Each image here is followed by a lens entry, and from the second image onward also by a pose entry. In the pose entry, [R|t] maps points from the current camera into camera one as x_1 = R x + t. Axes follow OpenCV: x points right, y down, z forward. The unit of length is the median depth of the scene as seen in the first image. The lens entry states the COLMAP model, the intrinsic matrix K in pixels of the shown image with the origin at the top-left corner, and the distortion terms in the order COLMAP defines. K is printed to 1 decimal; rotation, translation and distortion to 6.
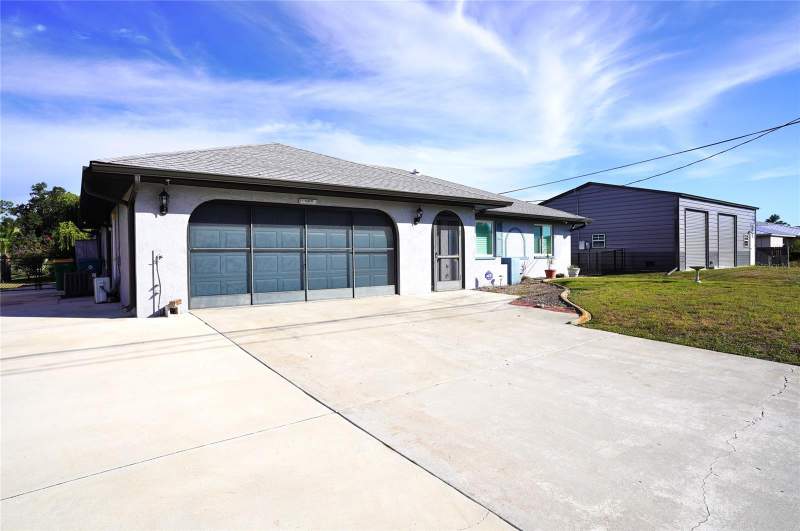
lens RADIAL K [[442.6, 0, 405.5], [0, 442.6, 268.4], [0, 0, 1]] dist [-0.041383, 0.028452]
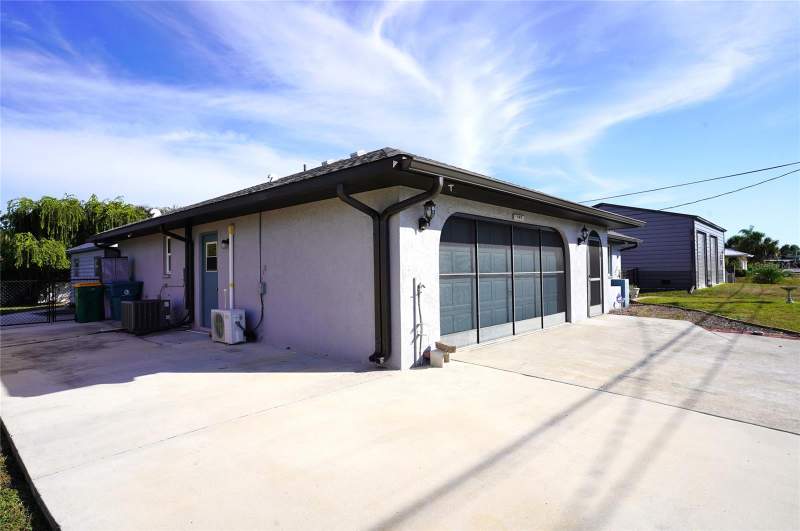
lens RADIAL K [[442.6, 0, 398.2], [0, 442.6, 266.7], [0, 0, 1]] dist [-0.041383, 0.028452]
pose [[0.982976, 0.002056, 0.183720, -0.192338], [0.005251, 0.999215, -0.039277, -0.007907], [-0.183656, 0.039573, 0.982194, 0.068323]]
